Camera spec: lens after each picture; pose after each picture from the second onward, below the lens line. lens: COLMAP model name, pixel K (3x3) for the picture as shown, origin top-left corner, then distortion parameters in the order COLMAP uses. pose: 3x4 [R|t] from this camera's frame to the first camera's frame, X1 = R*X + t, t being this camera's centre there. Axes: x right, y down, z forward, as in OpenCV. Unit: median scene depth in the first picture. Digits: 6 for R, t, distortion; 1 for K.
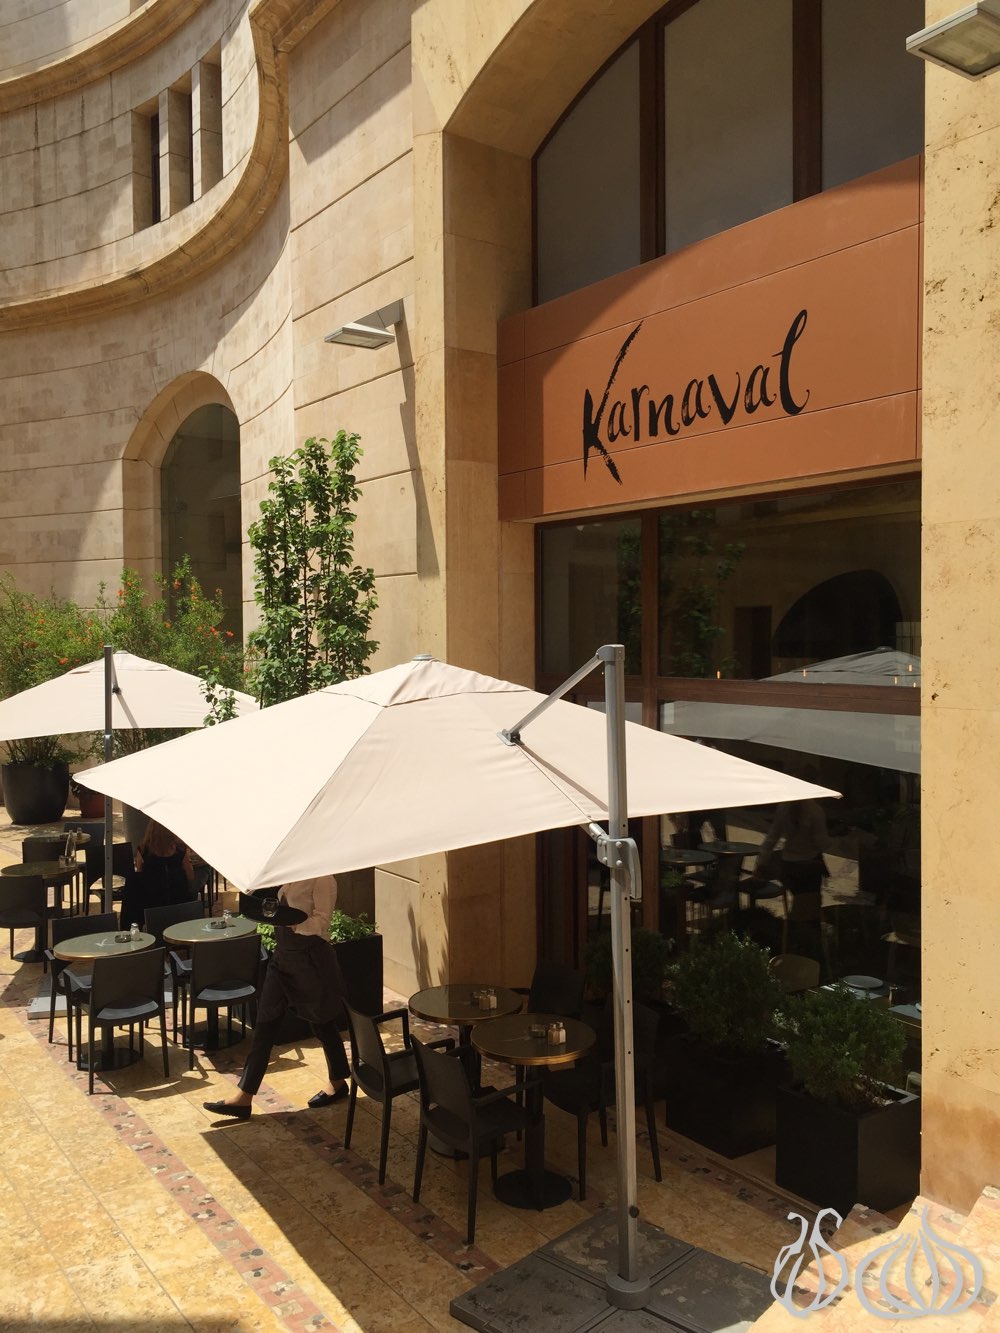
lens RADIAL K [[1132.2, 0, 498.2], [0, 1132.2, 667.9], [0, 0, 1]] dist [0.084767, -0.119749]
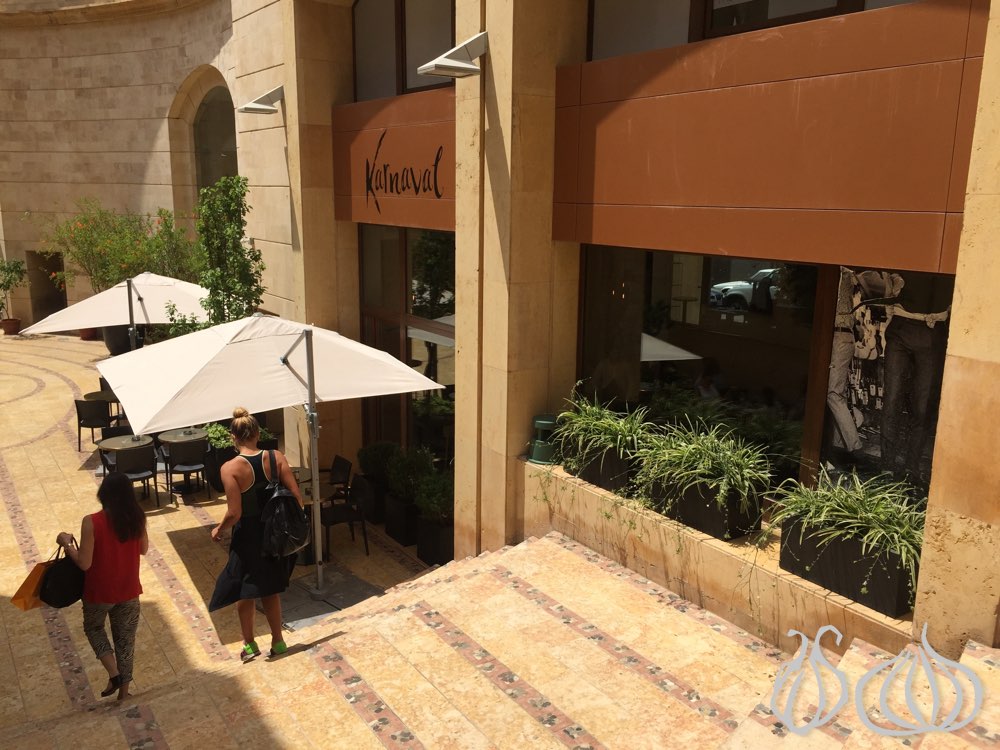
lens RADIAL K [[849.4, 0, 501.5], [0, 849.4, 371.2], [0, 0, 1]] dist [0.084767, -0.119749]
pose [[0.999742, 0.021256, -0.008064, 0.147823], [-0.019490, 0.983954, 0.177356, -0.072504], [0.011704, -0.177153, 0.984114, -0.201804]]
